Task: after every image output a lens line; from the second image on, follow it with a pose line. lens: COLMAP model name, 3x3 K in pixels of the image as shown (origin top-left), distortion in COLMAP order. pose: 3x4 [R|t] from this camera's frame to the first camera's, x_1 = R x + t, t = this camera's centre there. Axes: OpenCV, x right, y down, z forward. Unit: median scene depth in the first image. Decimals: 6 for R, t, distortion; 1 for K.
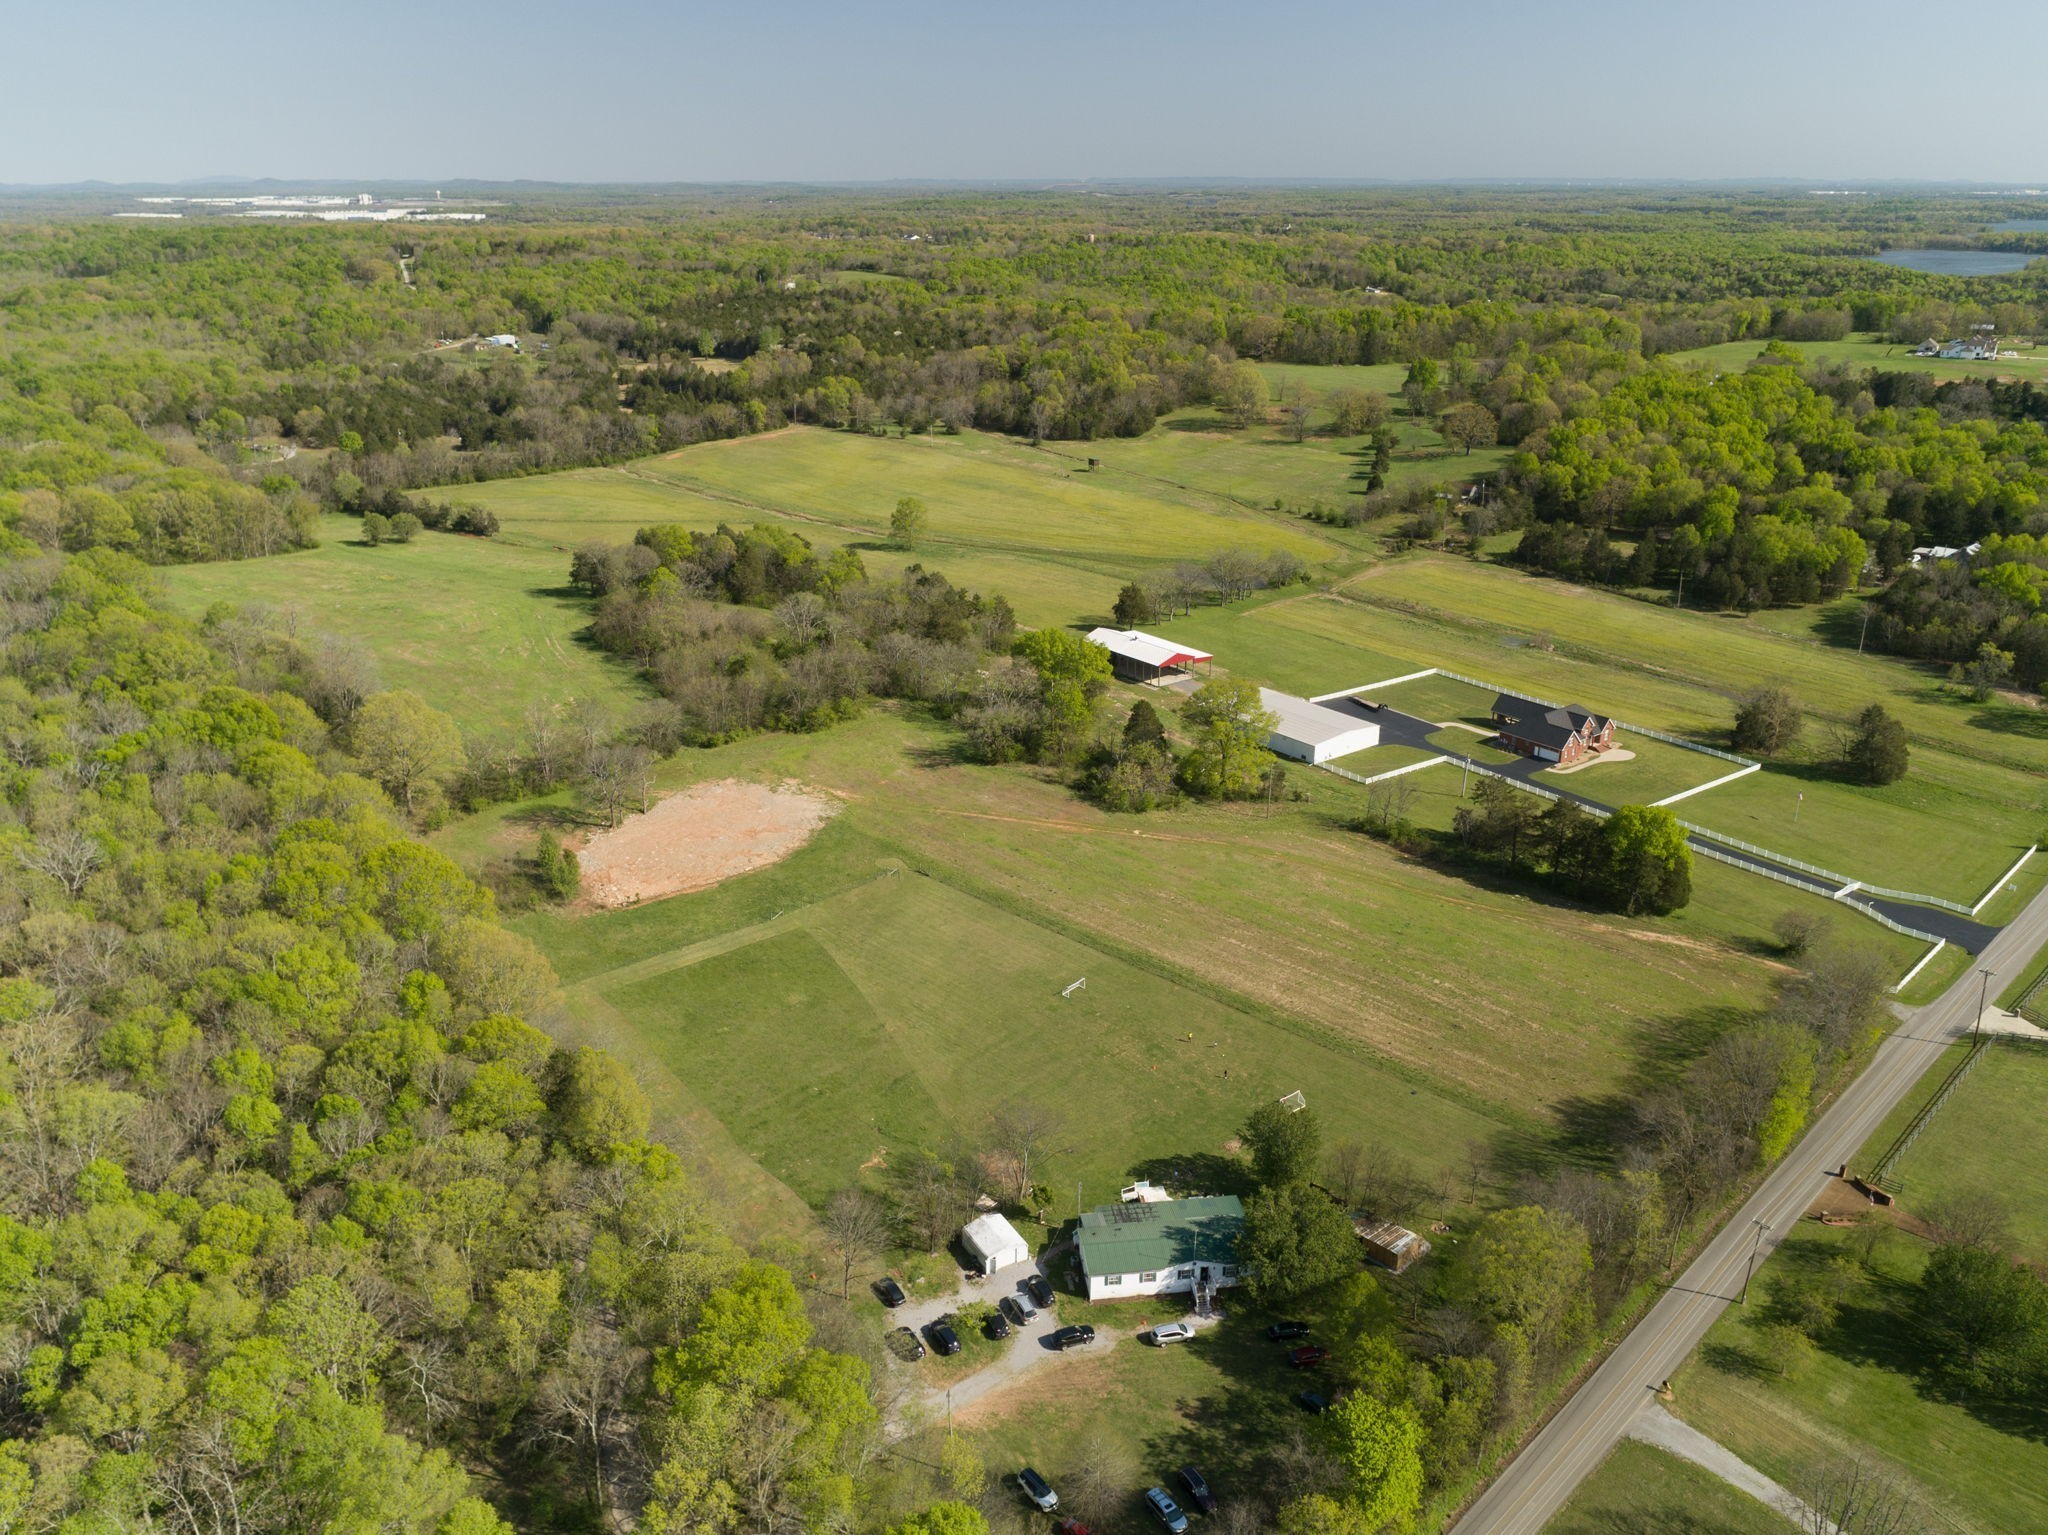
lens RADIAL K [[1581.7, 0, 1024.0], [0, 1581.7, 767.5], [0, 0, 1]] dist [-0.019070, 0.012738]
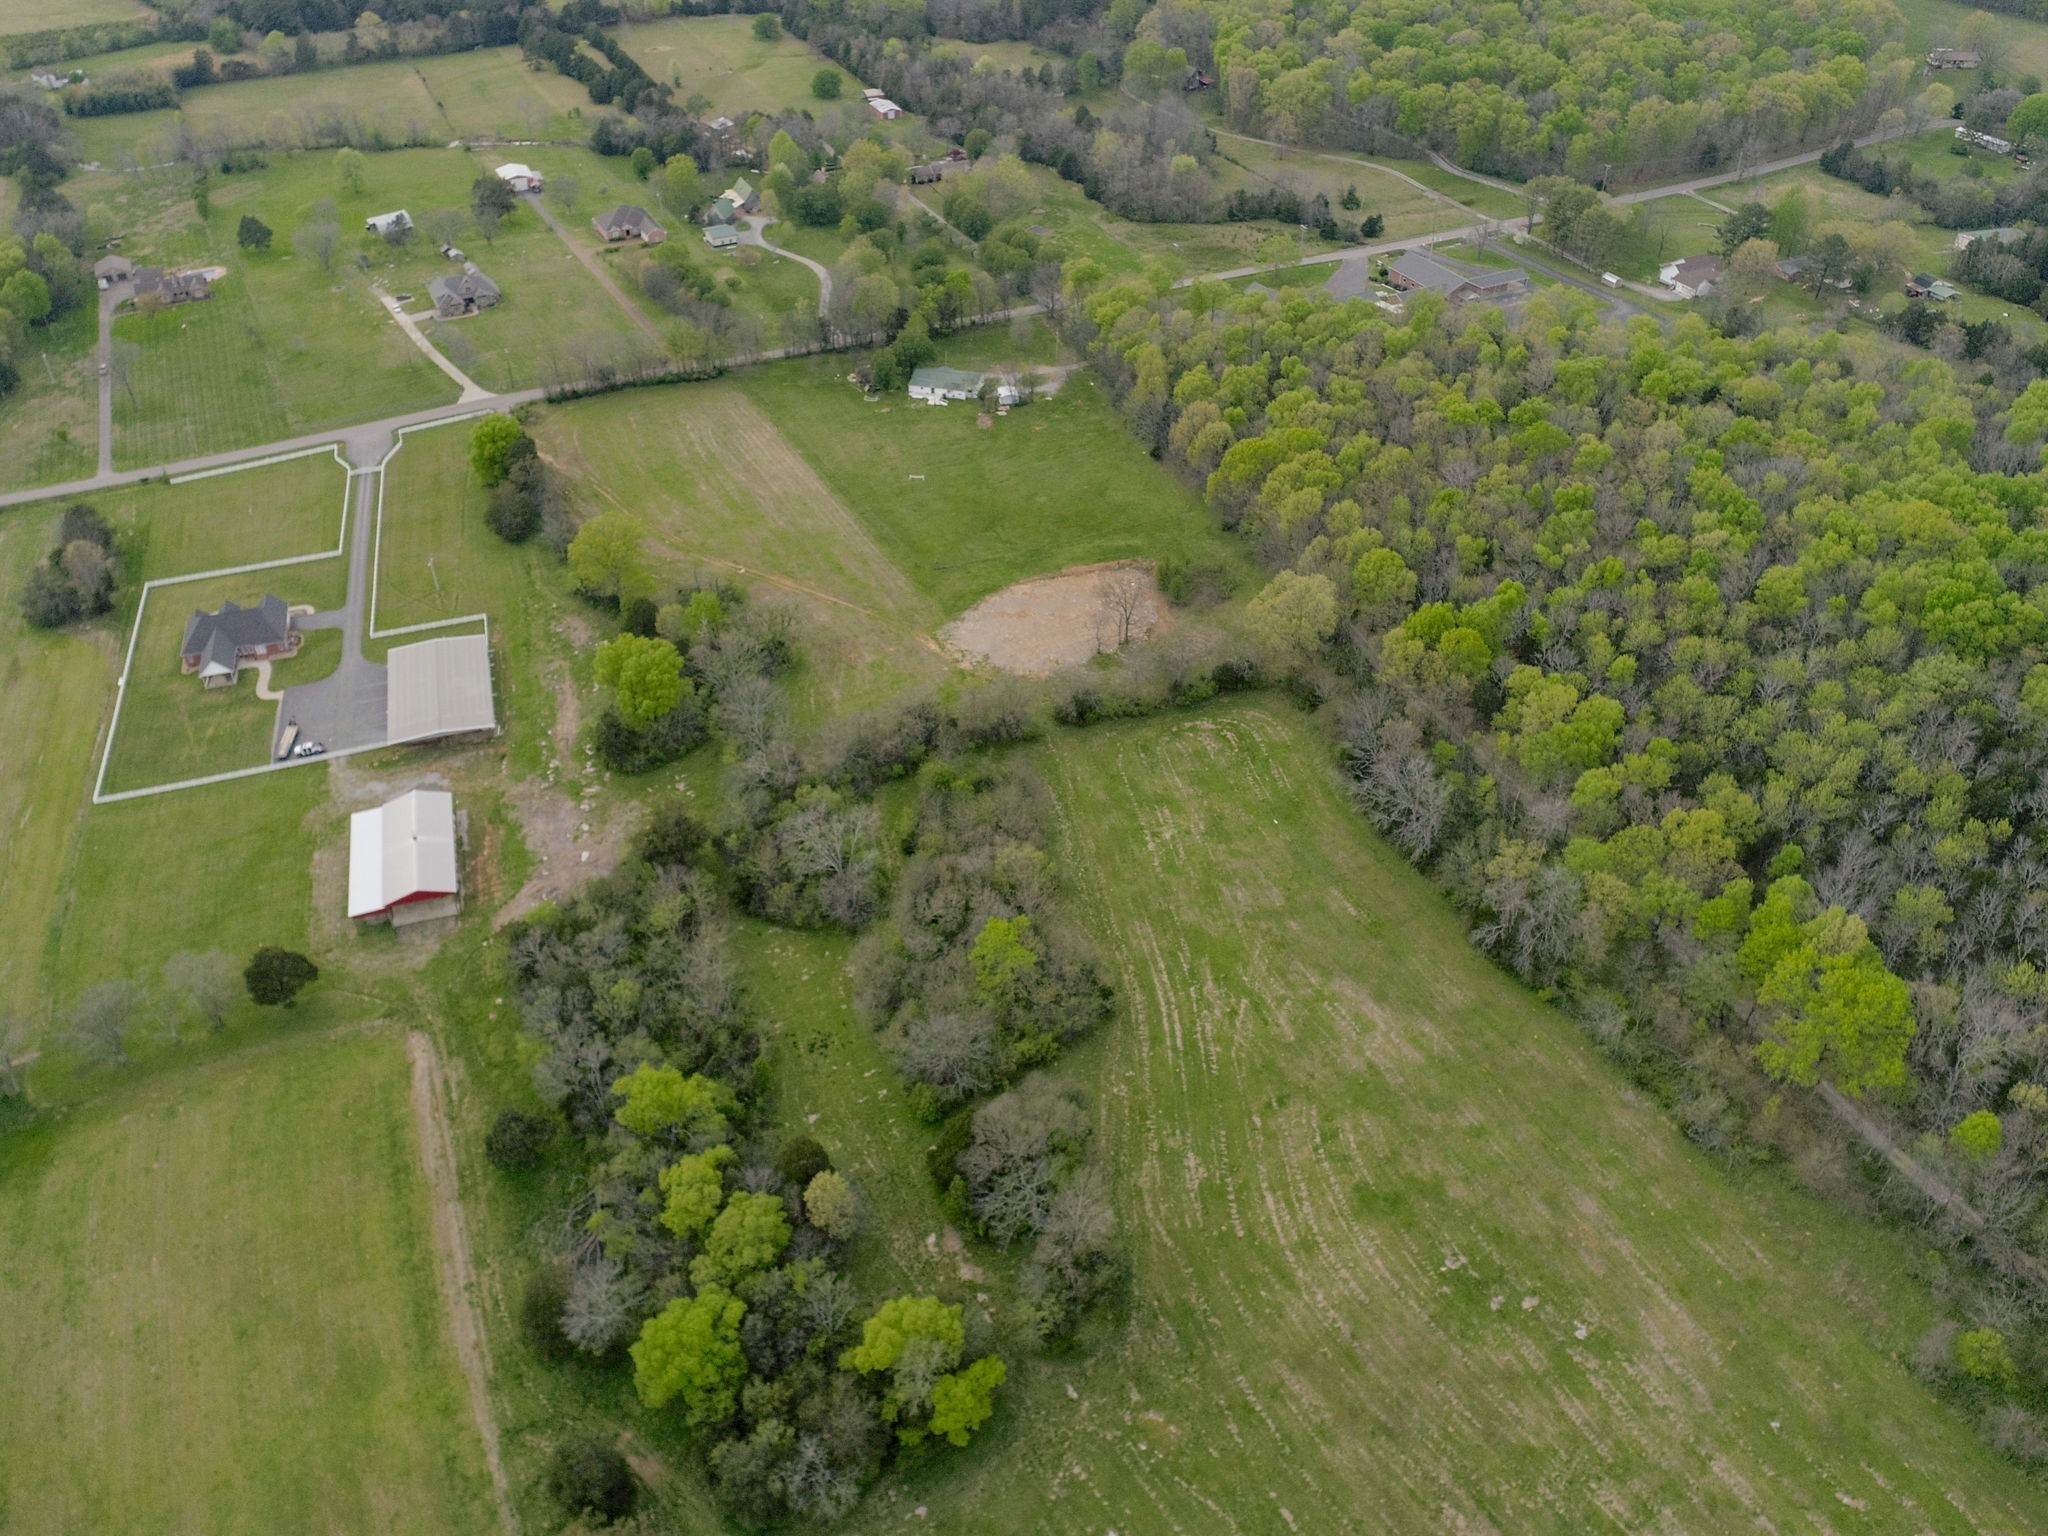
lens RADIAL K [[1581.7, 0, 1024.0], [0, 1581.7, 768.0], [0, 0, 1]] dist [-0.019070, 0.012738]
pose [[-0.934427, -0.226874, 0.274542, -0.415550], [0.120784, 0.523306, 0.843542, -0.727377], [-0.335047, 0.821389, -0.461589, 1.275167]]
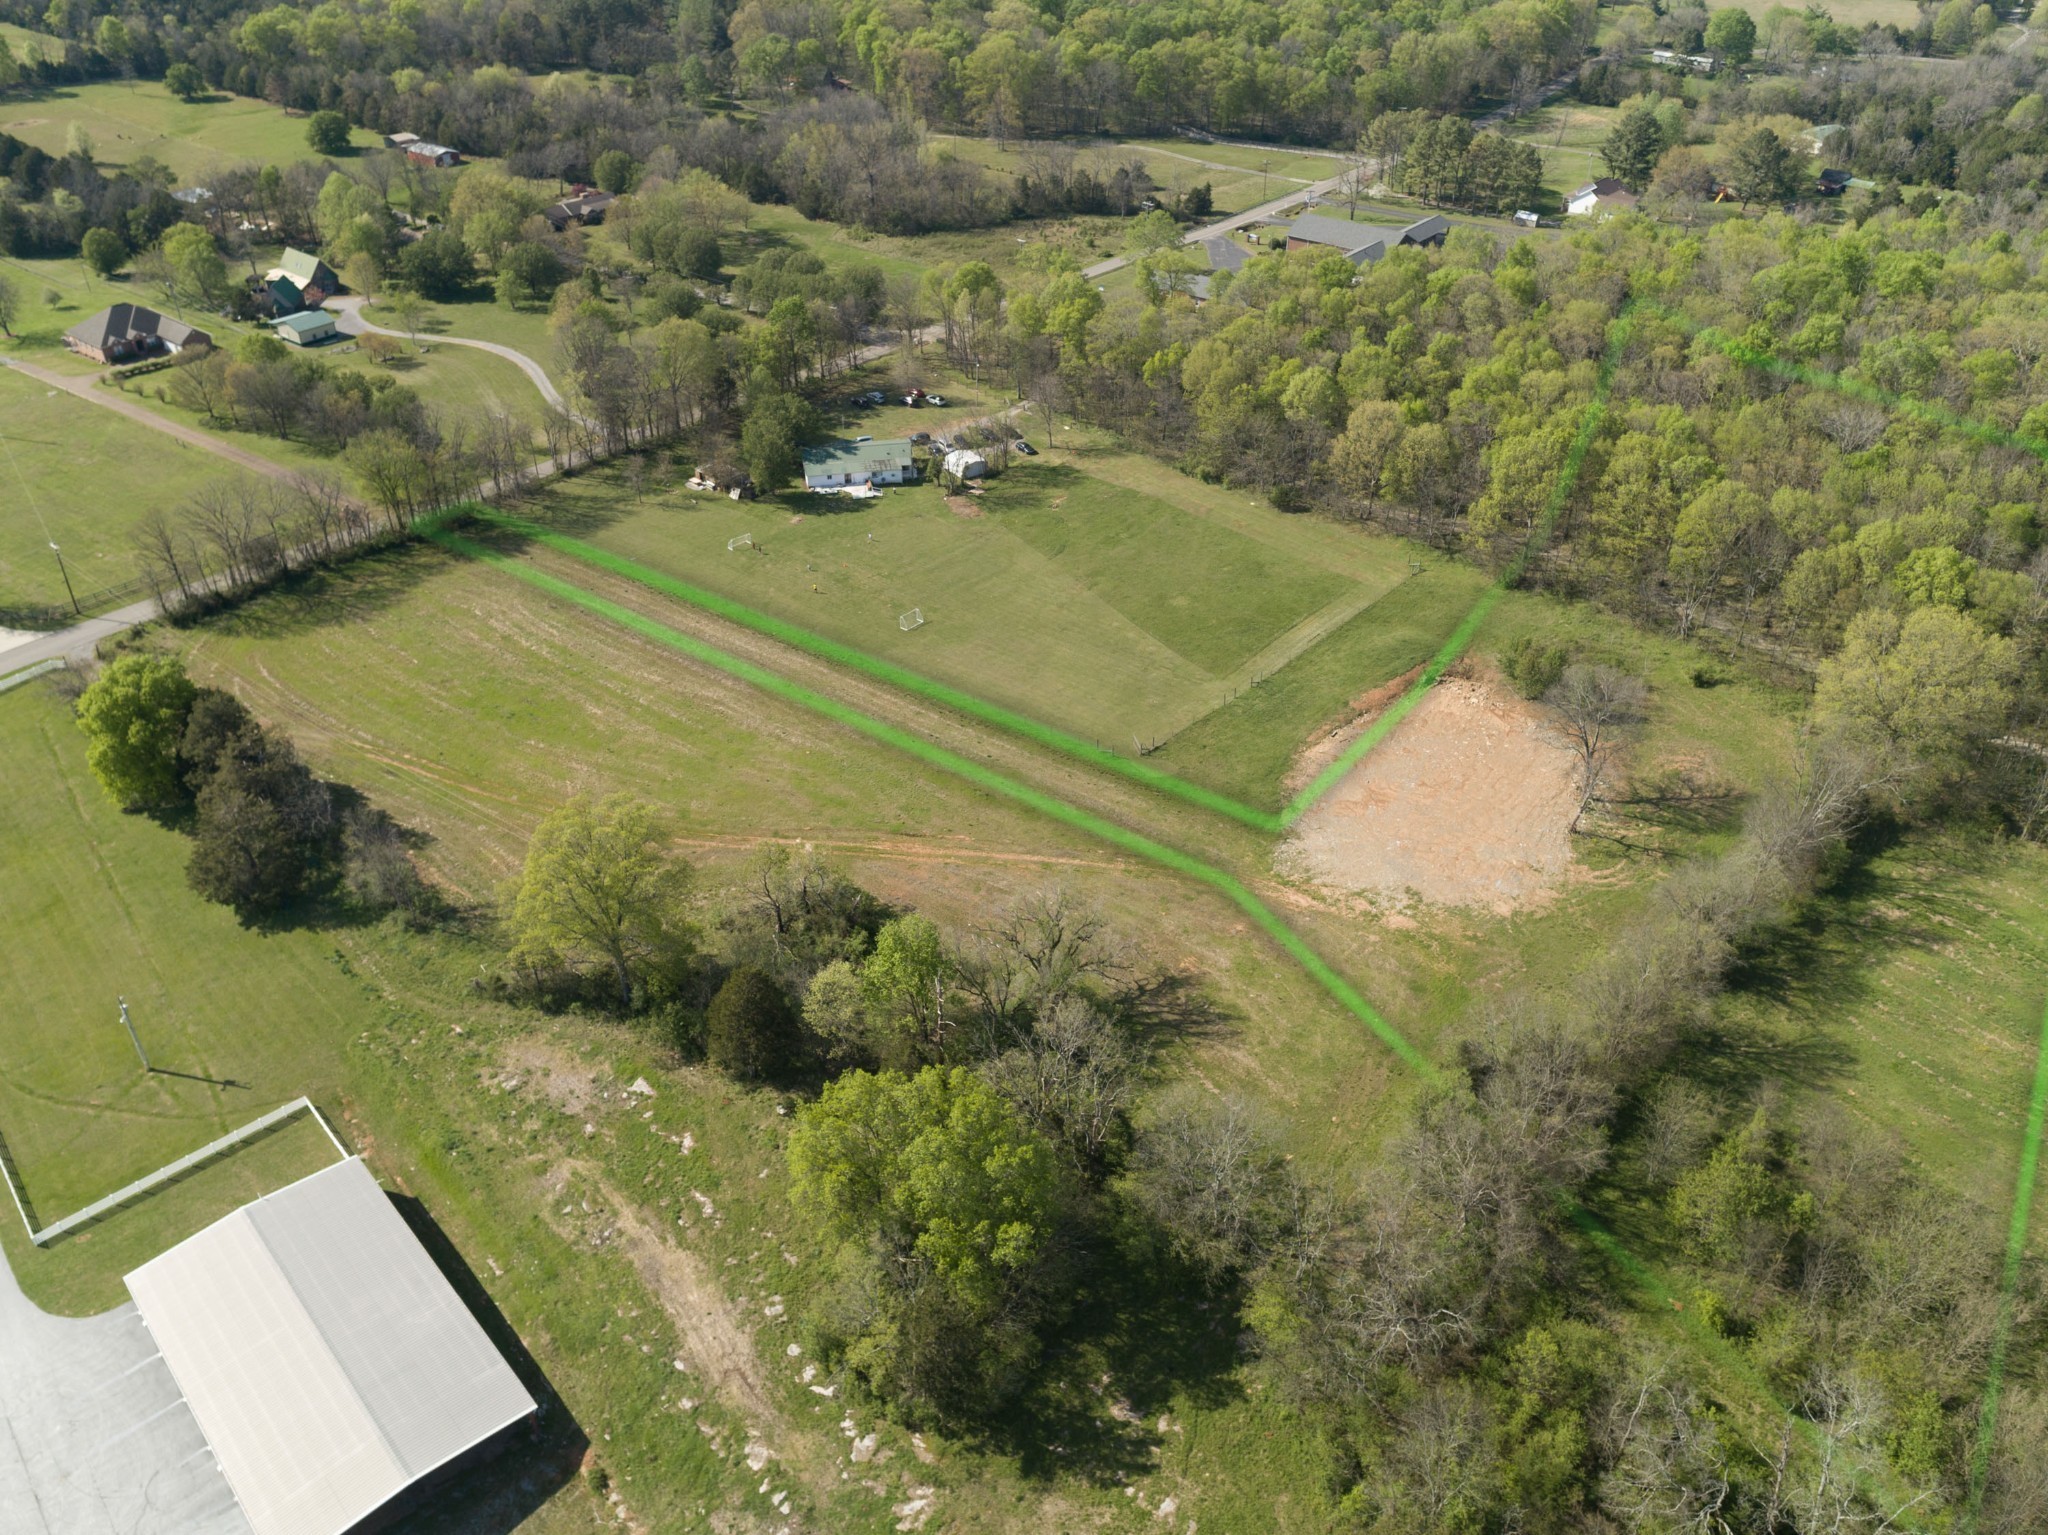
lens RADIAL K [[1580.7, 0, 1027.1], [0, 1580.7, 773.5], [0, 0, 1]] dist [-0.021093, 0.015965]
pose [[-0.997601, 0.030318, -0.062235, 0.016582], [-0.034006, 0.568439, 0.822023, -0.396246], [0.060298, 0.822167, -0.566044, 1.037665]]
